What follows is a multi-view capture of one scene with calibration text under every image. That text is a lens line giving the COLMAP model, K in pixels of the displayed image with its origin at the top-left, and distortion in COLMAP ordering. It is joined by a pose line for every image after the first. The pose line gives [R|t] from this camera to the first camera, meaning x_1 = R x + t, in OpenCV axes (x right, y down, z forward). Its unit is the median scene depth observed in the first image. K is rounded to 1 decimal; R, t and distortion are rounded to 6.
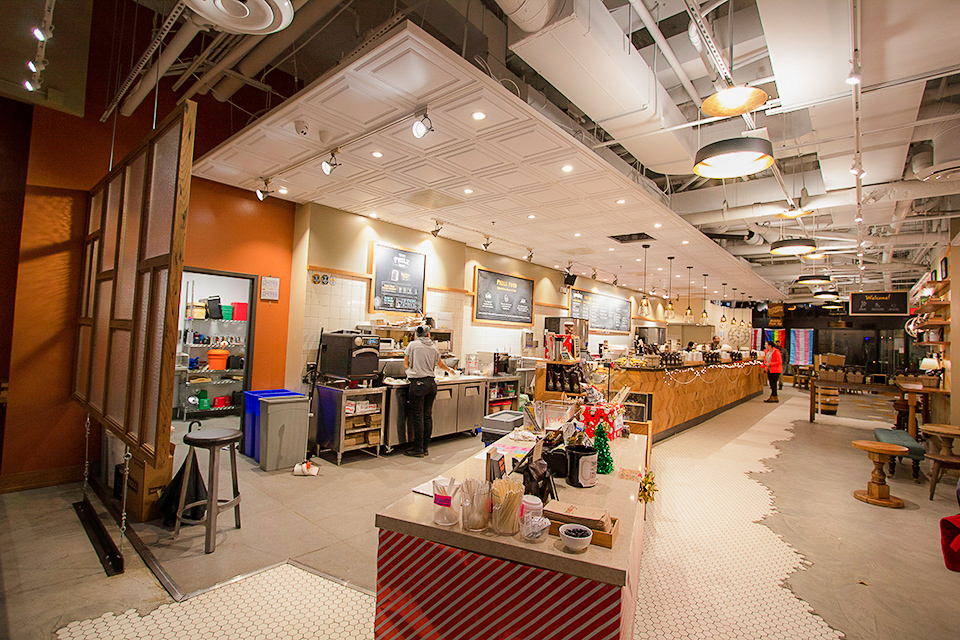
lens RADIAL K [[443.6, 0, 480.3], [0, 443.6, 313.1], [0, 0, 1]] dist [-0.016851, 0.003134]
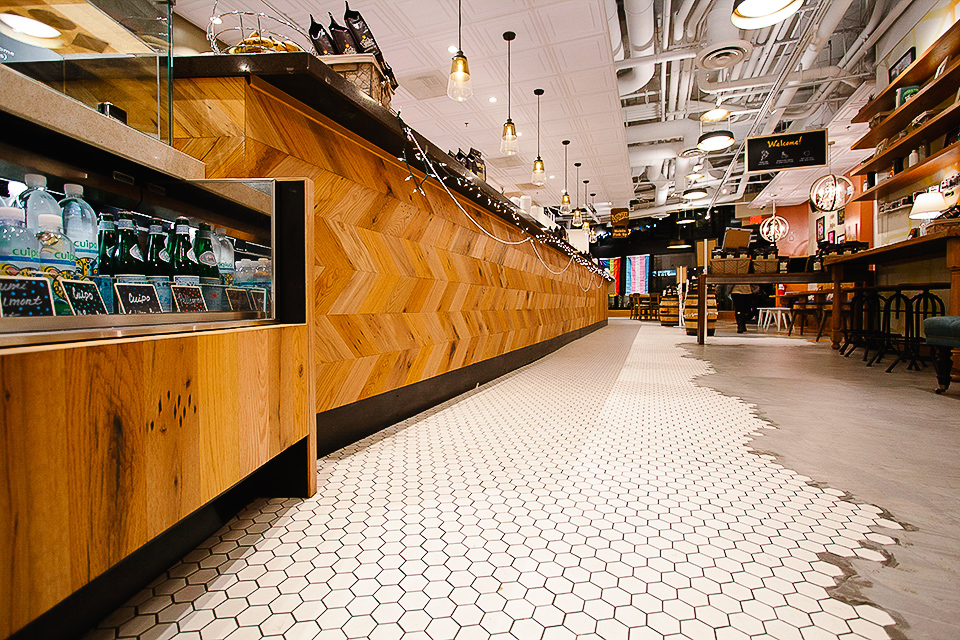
lens RADIAL K [[443.6, 0, 481.8], [0, 443.6, 315.9], [0, 0, 1]] dist [-0.016851, 0.003134]
pose [[0.938813, -0.049836, 0.340803, 0.267087], [0.024480, 0.996629, 0.078303, 0.155656], [-0.343557, -0.065169, 0.936868, 0.542673]]
